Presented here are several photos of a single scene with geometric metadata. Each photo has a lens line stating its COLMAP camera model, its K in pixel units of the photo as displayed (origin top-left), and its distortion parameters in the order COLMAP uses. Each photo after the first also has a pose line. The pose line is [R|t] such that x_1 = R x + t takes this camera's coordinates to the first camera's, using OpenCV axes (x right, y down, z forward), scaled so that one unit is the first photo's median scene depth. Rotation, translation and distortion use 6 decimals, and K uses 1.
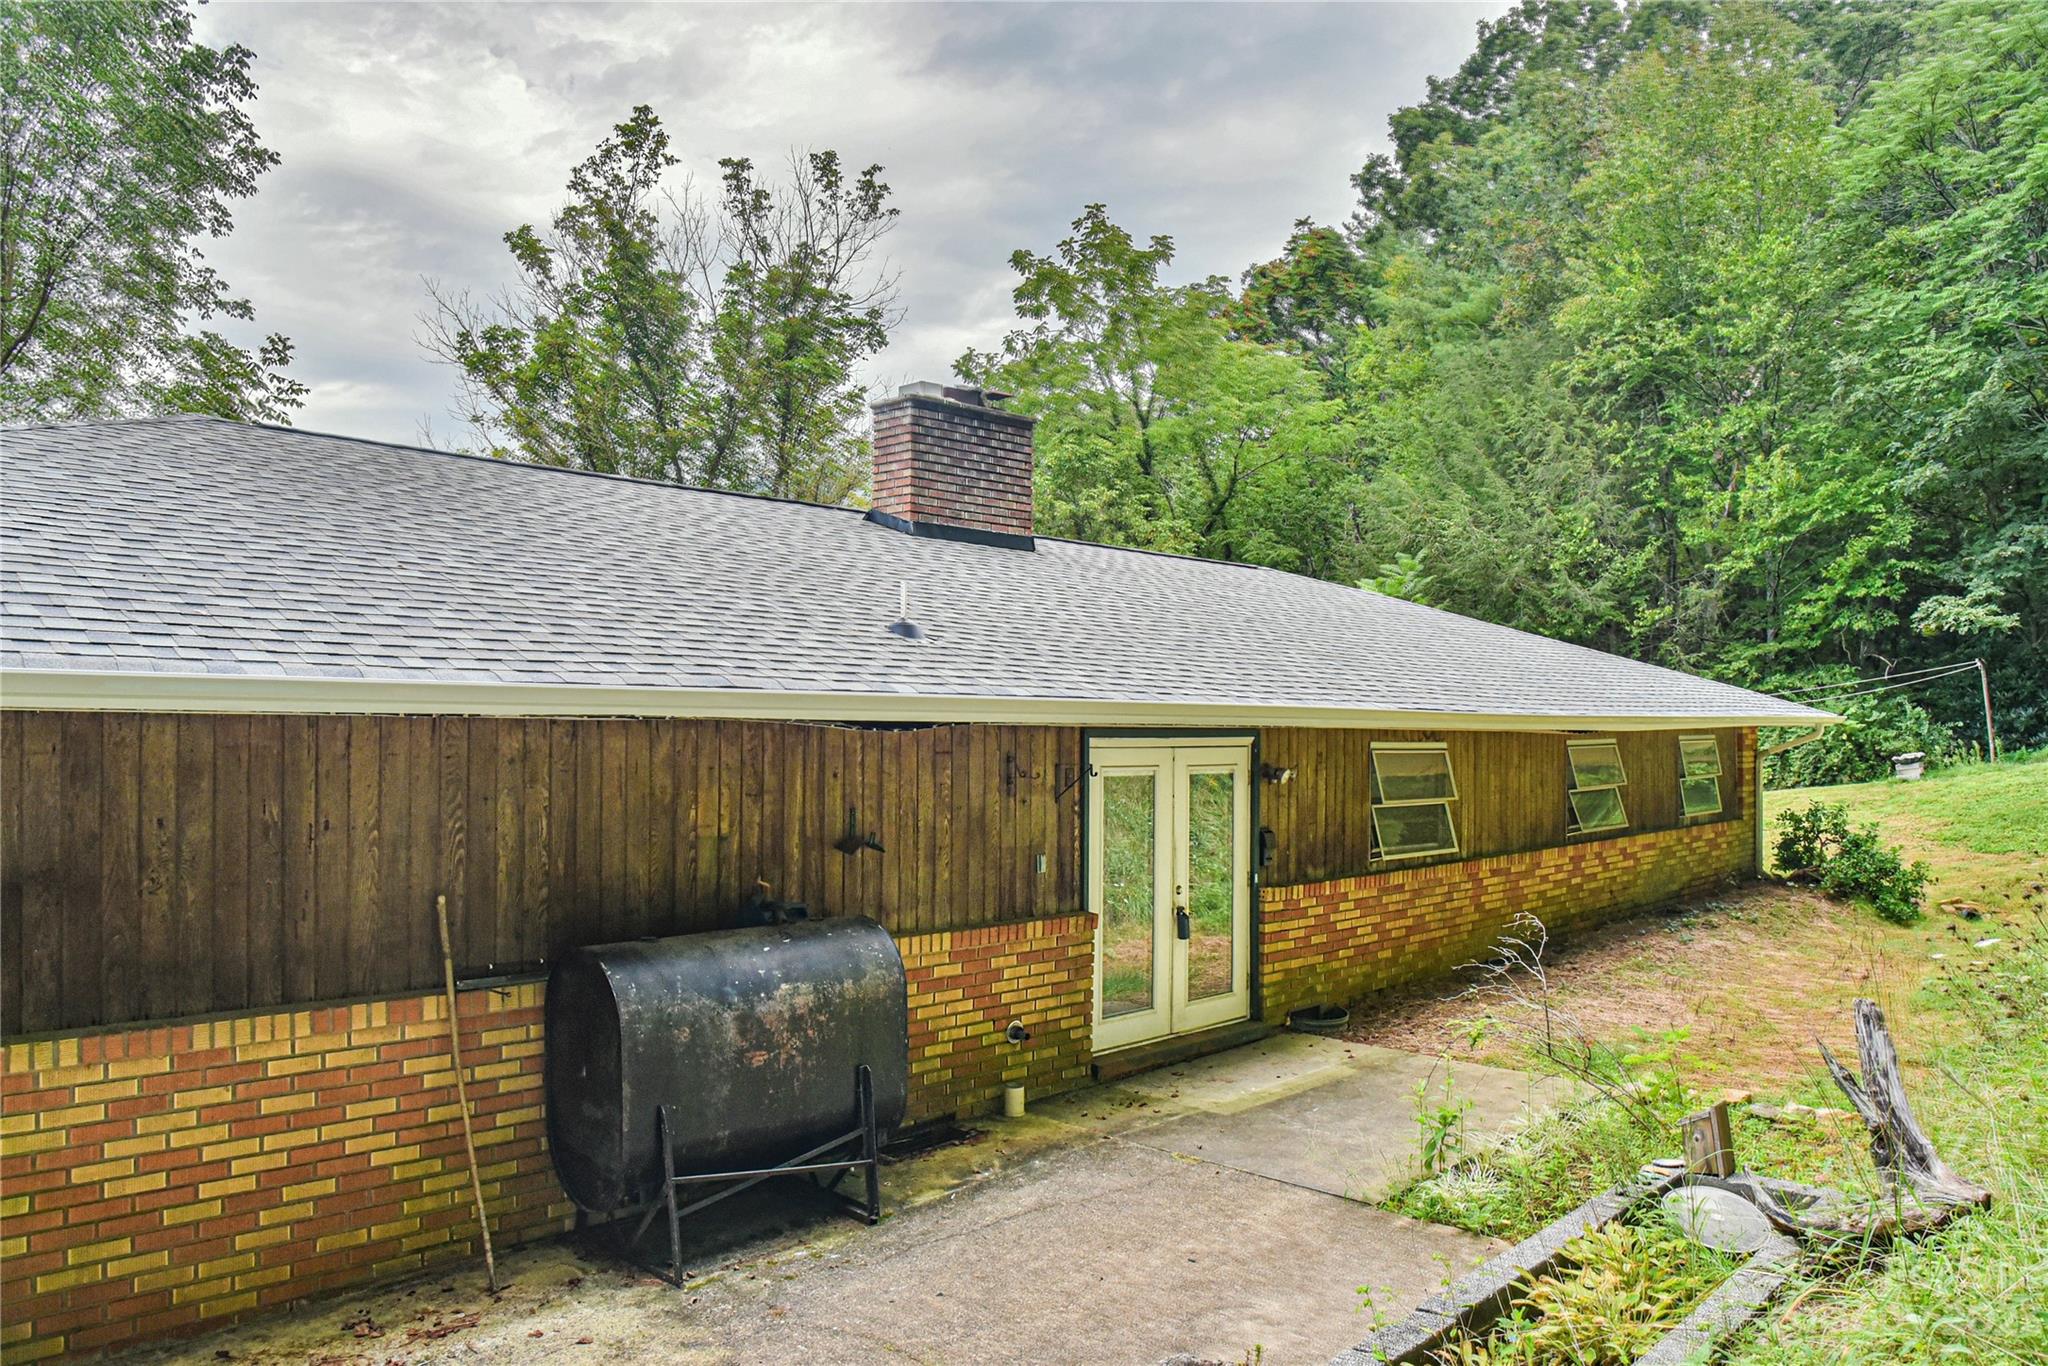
lens RADIAL K [[1400.2, 0, 1010.6], [0, 1400.2, 718.2], [0, 0, 1]] dist [-0.124297, 0.069110]
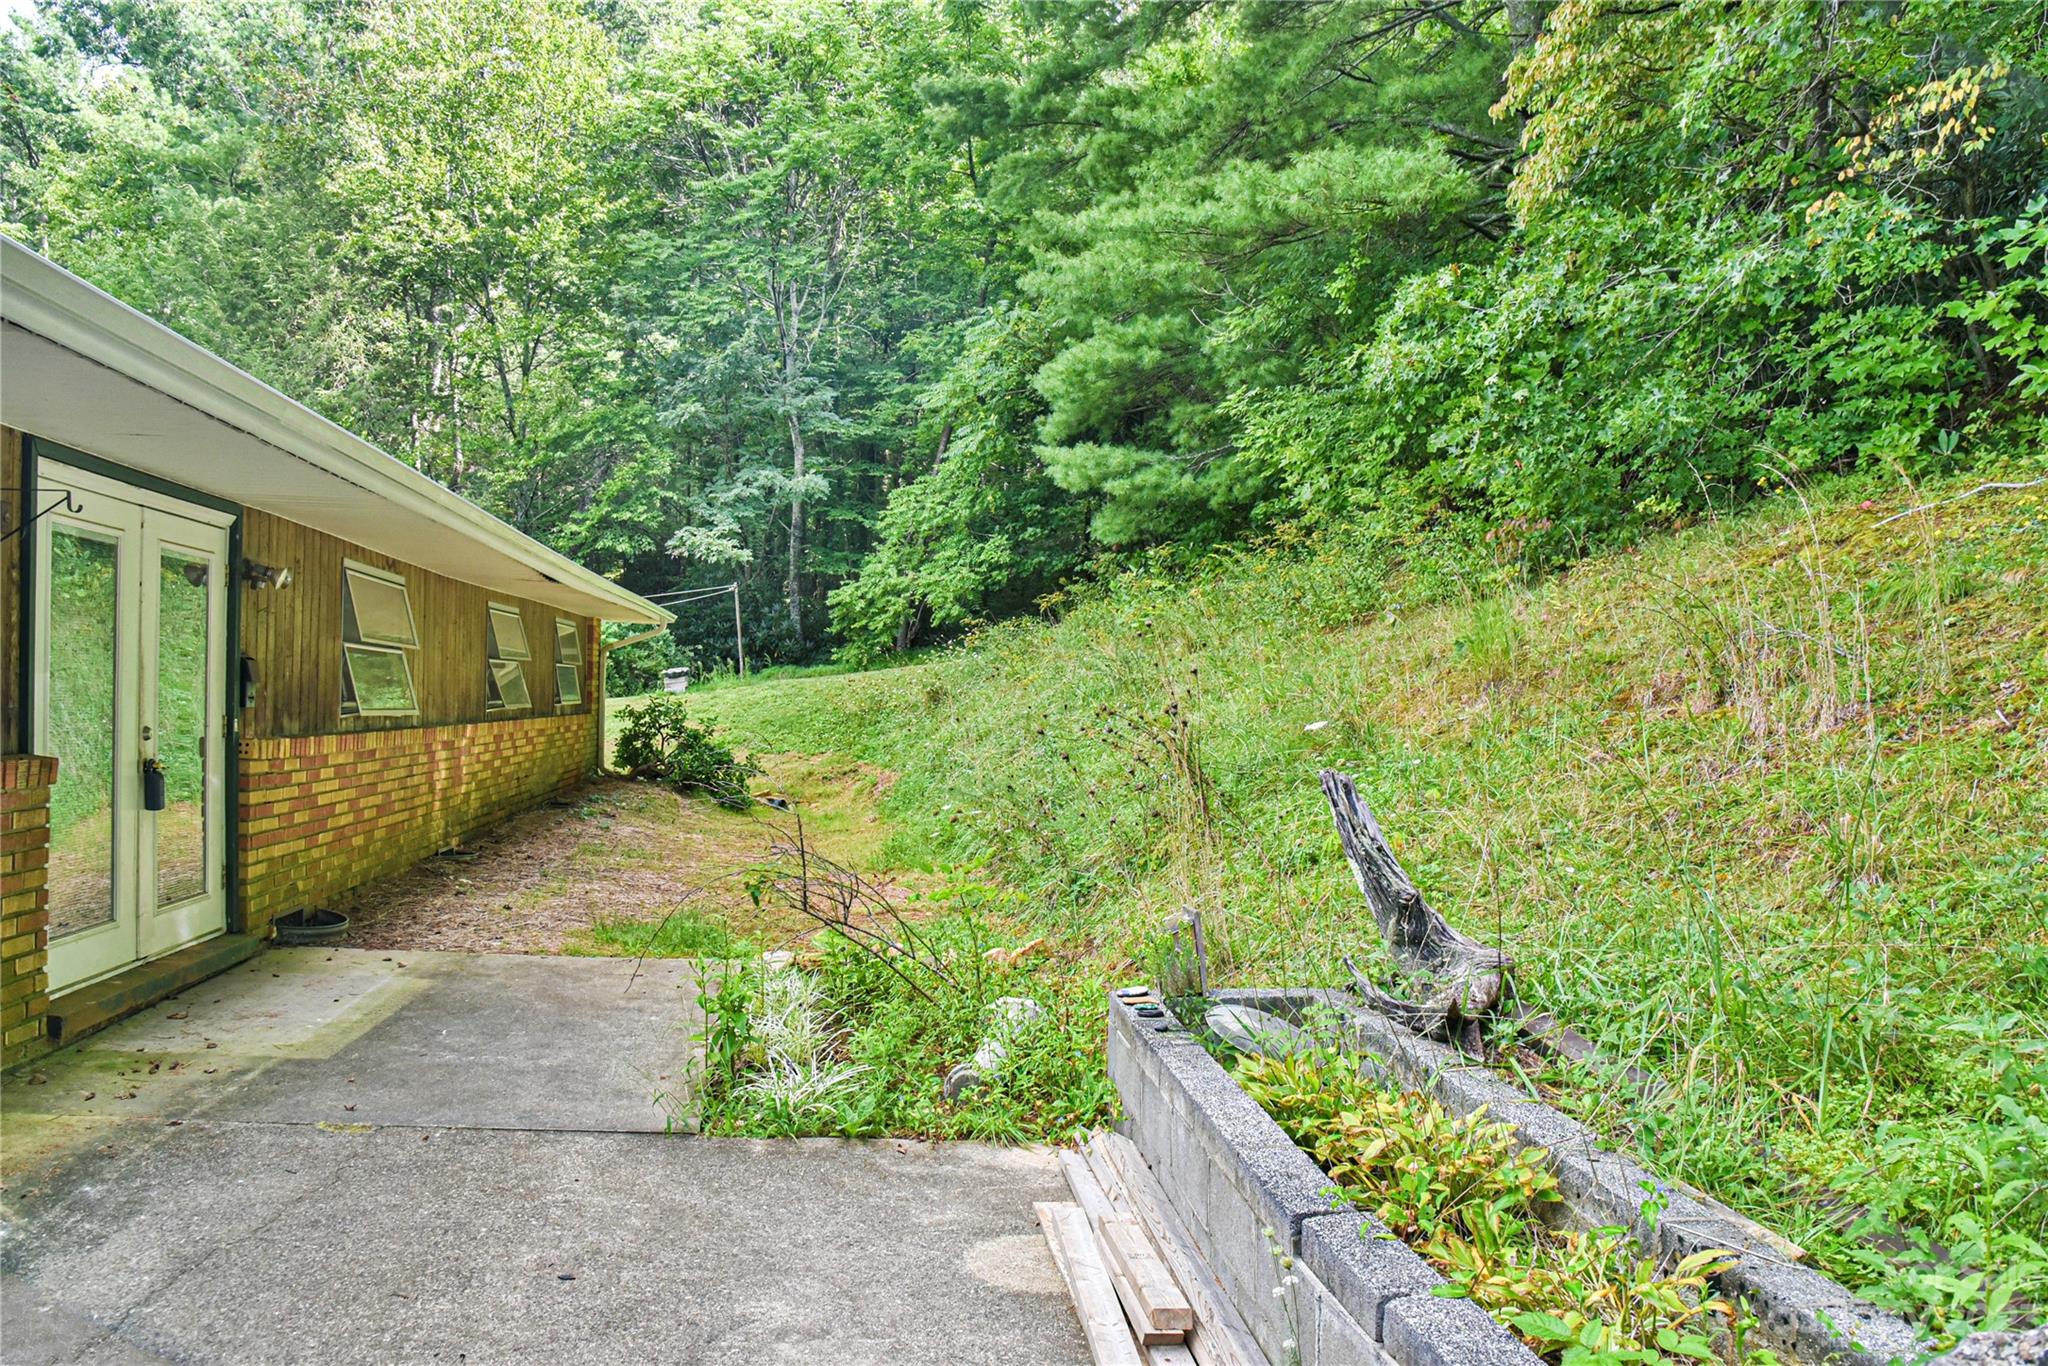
lens RADIAL K [[1416.0, 0, 962.0], [0, 1416.0, 747.2], [0, 0, 1]] dist [-0.103098, 0.054455]
pose [[0.635739, -0.005519, 0.771884, -0.067325], [-0.042715, 0.998191, 0.042318, 0.046503], [-0.770721, -0.059874, 0.634353, 0.168958]]
